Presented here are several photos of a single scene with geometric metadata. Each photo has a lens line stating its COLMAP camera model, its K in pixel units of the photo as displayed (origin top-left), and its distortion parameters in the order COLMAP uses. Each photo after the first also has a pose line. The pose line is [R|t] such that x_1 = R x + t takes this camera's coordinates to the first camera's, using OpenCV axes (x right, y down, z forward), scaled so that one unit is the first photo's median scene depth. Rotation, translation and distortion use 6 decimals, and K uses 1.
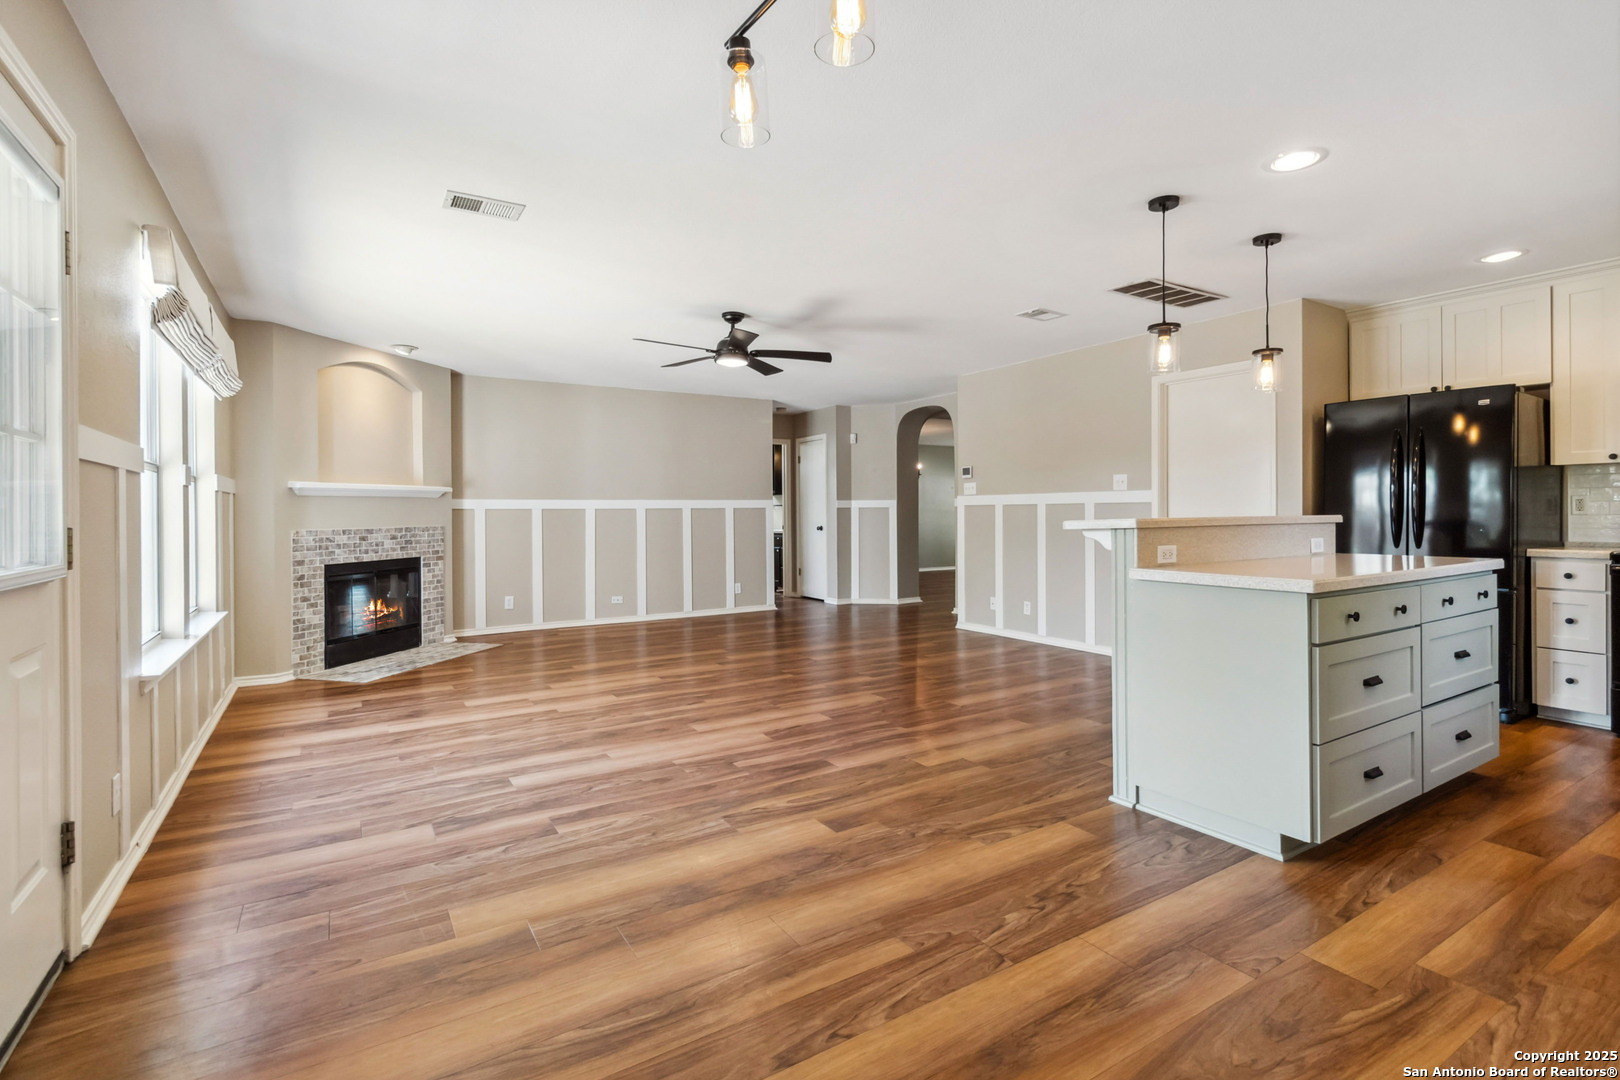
lens RADIAL K [[760.9, 0, 820.5], [0, 760.9, 509.5], [0, 0, 1]] dist [0.002037, 0.000438]
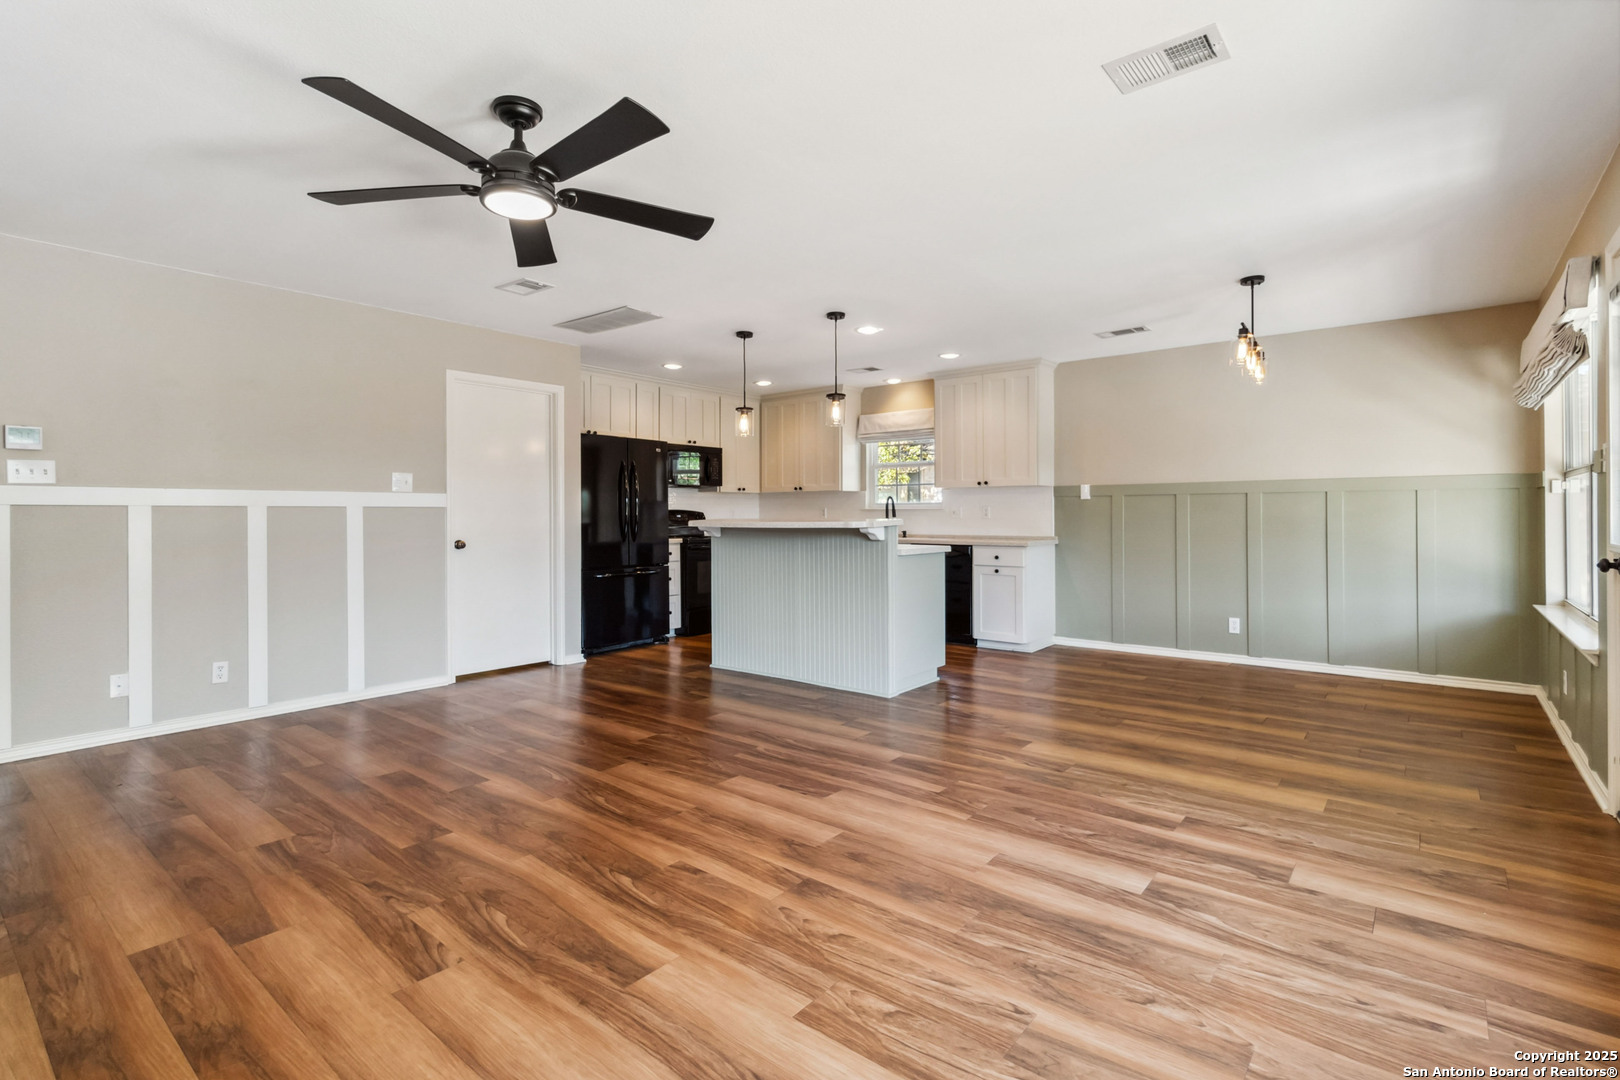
lens RADIAL K [[761.0, 0, 817.1], [0, 761.0, 516.9], [0, 0, 1]] dist [-0.002331, 0.000361]
pose [[-0.321555, 0.005569, 0.946875, -0.811679], [0.002831, 0.999984, -0.004920, 0.010895], [-0.946887, 0.001098, -0.321566, 1.255315]]
